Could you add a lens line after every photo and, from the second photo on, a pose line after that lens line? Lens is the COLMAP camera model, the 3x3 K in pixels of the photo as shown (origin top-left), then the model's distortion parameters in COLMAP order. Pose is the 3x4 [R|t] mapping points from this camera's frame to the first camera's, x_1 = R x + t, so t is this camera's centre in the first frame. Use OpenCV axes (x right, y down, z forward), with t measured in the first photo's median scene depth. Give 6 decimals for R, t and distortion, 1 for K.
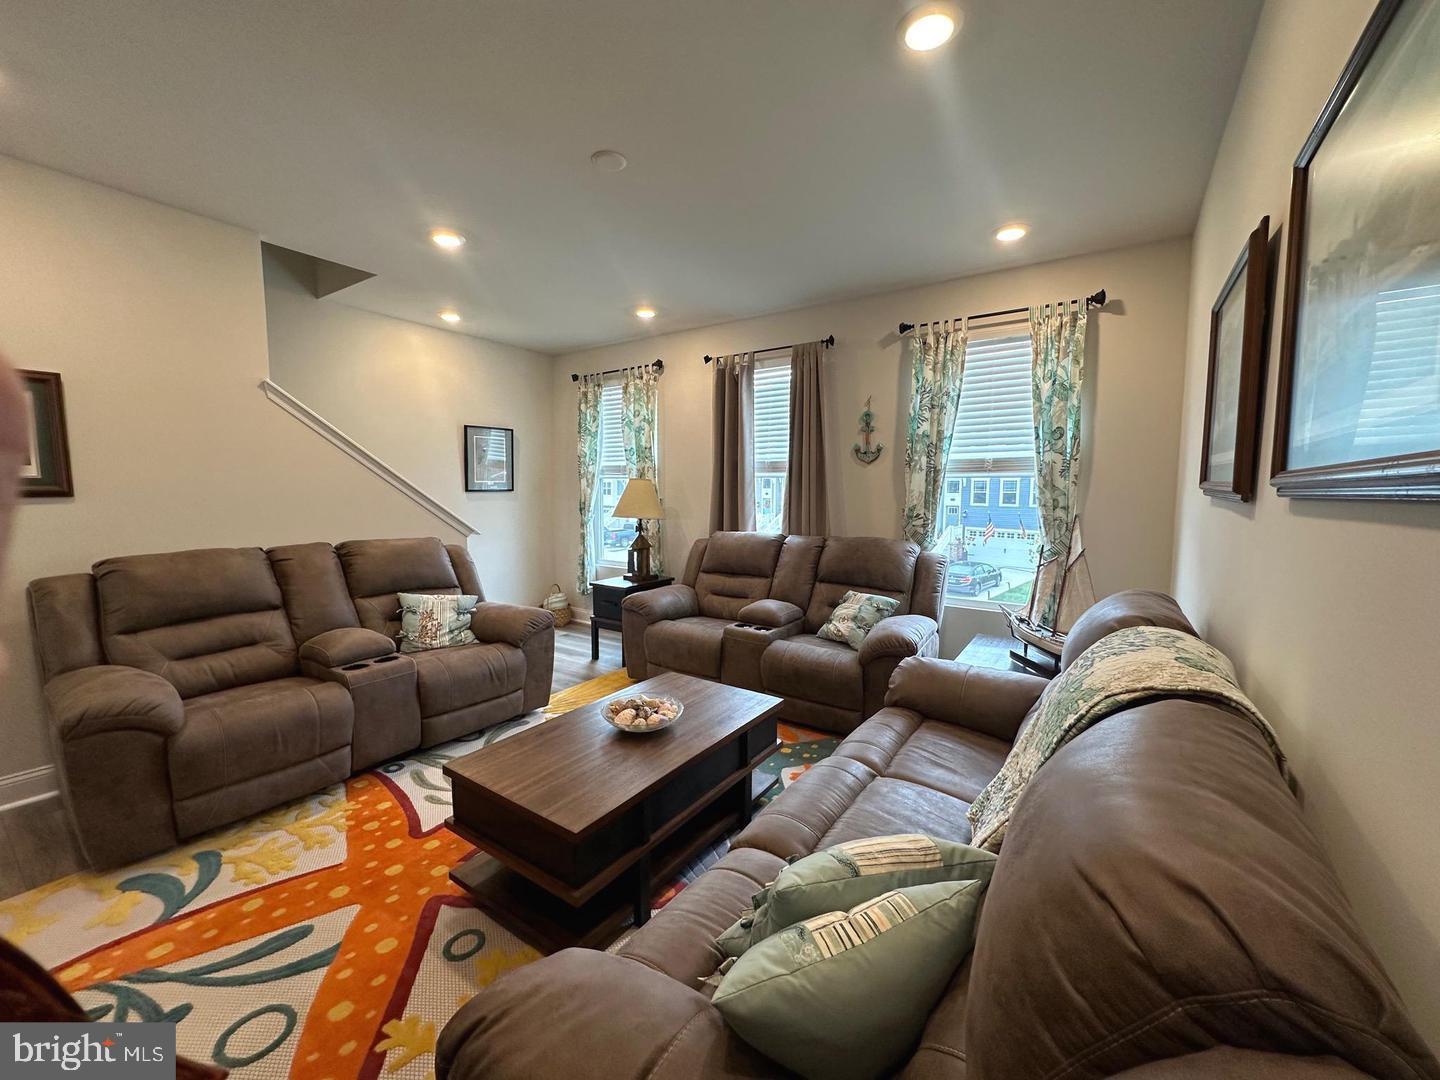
lens RADIAL K [[572.3, 0, 720.0], [0, 572.3, 539.3], [0, 0, 1]] dist [-0.003743, 0.001338]
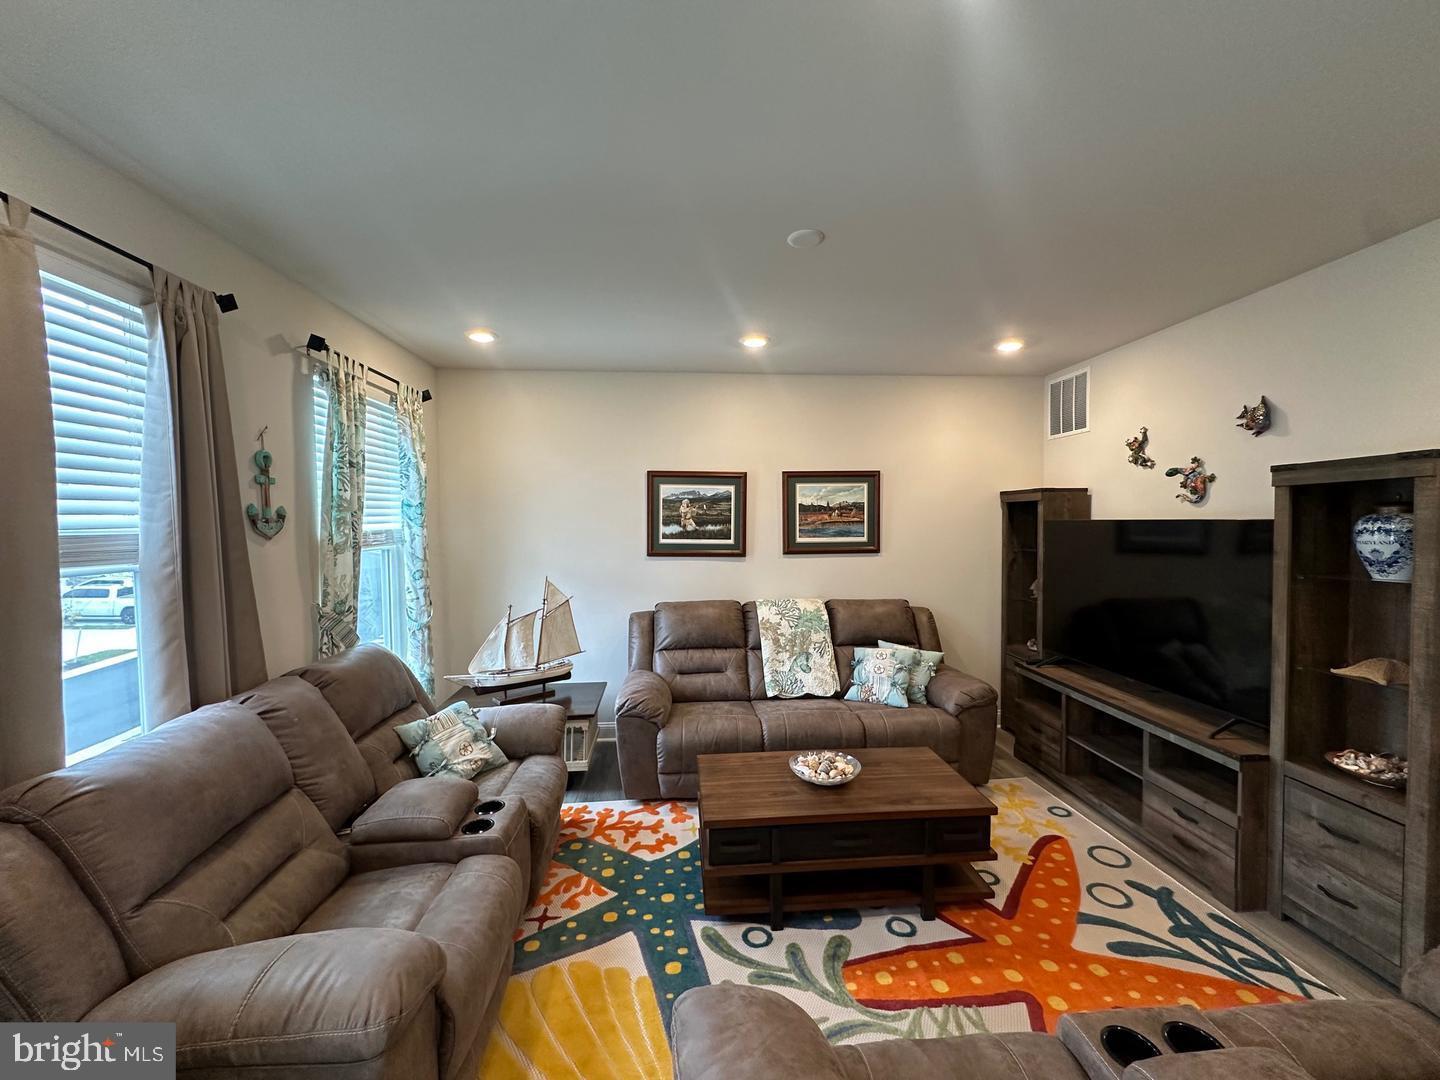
lens RADIAL K [[572.3, 0, 719.6], [0, 572.3, 538.2], [0, 0, 1]] dist [-0.003743, 0.001338]
pose [[-0.623196, -0.026818, 0.781606, -0.537298], [0.071956, 0.993206, 0.091450, -0.167999], [-0.778749, 0.113233, -0.617032, 1.096194]]
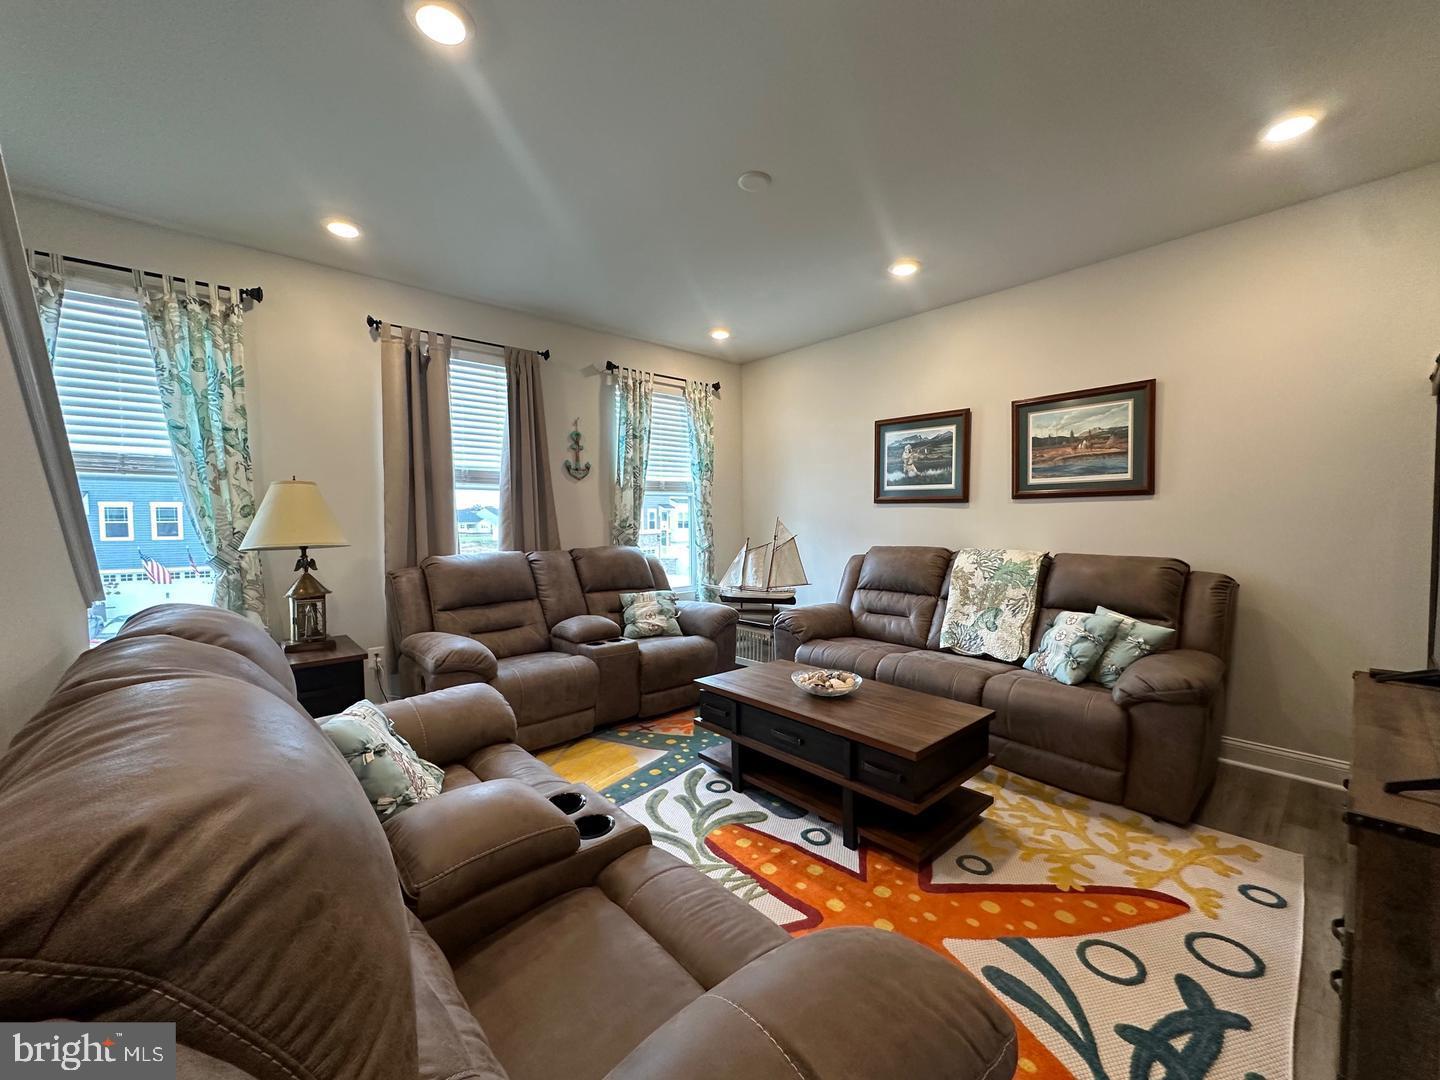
lens RADIAL K [[572.3, 0, 721.4], [0, 572.3, 538.5], [0, 0, 1]] dist [-0.003743, 0.001338]
pose [[0.238735, -0.042985, 0.970133, -0.789979], [0.094648, 0.995293, 0.020808, -0.021414], [-0.966461, 0.086853, 0.241679, 0.538975]]
